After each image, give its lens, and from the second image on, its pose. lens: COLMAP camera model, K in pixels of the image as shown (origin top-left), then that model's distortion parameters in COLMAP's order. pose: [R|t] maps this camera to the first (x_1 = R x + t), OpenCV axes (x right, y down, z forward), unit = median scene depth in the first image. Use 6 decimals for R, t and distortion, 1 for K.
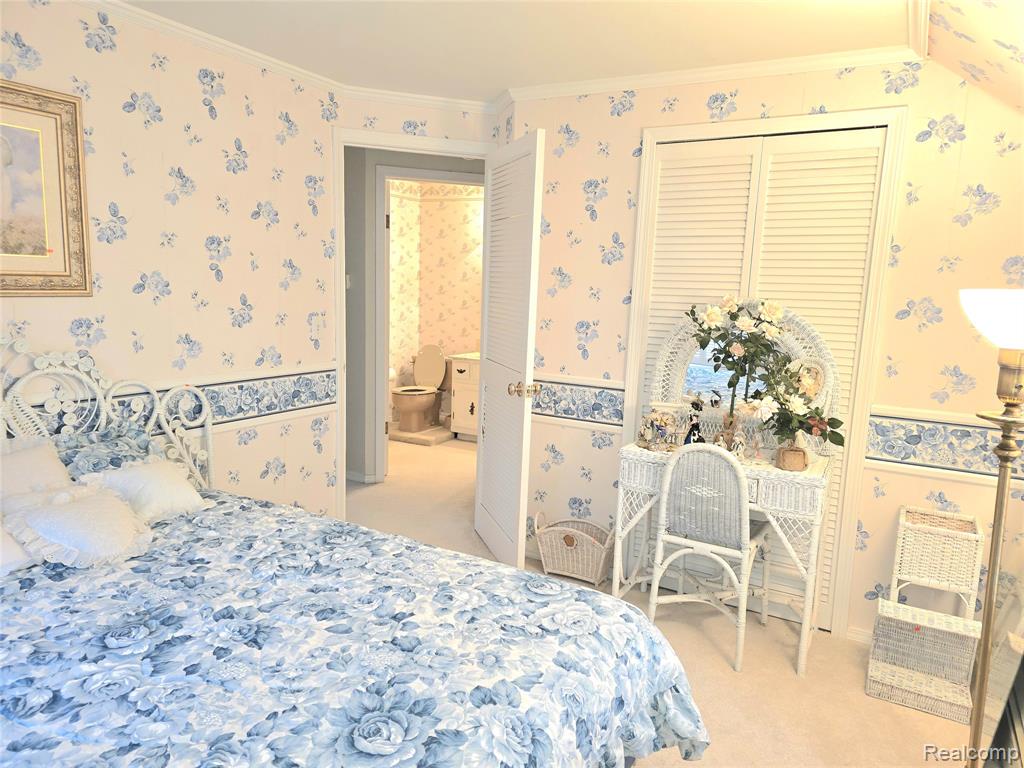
lens RADIAL K [[682.6, 0, 513.6], [0, 682.6, 384.3], [0, 0, 1]] dist [0.065183, -0.054188]
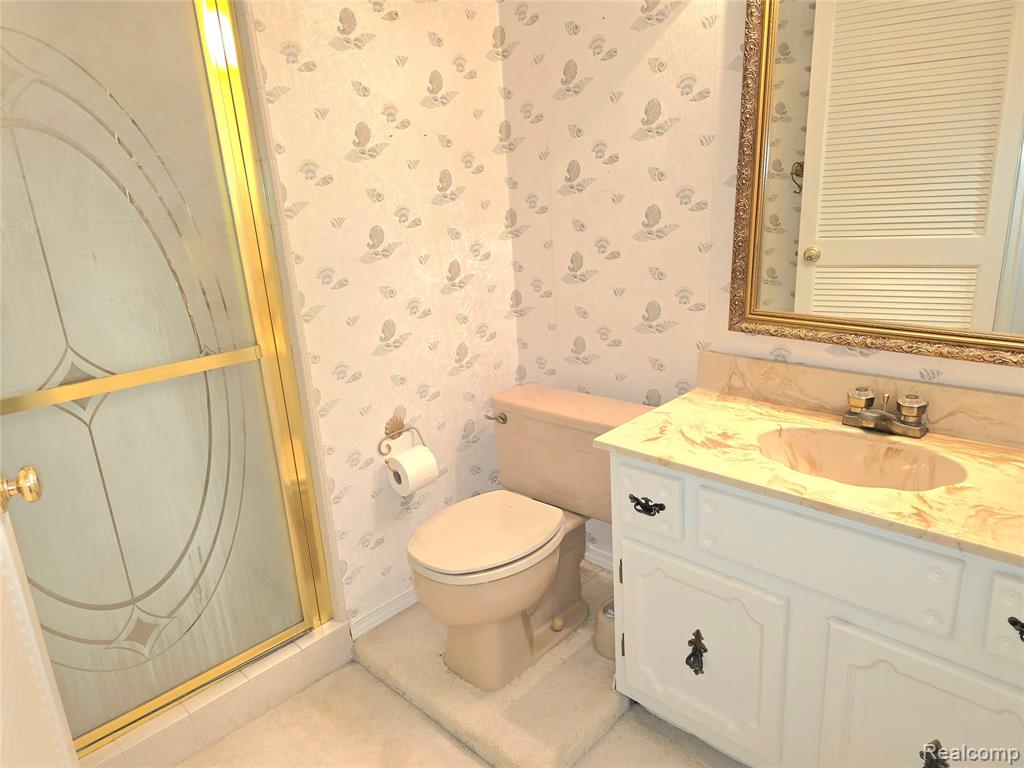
lens RADIAL K [[682.6, 0, 510.4], [0, 682.6, 385.2], [0, 0, 1]] dist [0.065183, -0.054188]
pose [[0.962260, -0.013765, -0.271784, -0.052087], [0.058313, 0.985952, 0.156522, -0.098466], [0.265812, -0.166463, 0.949544, 0.701059]]
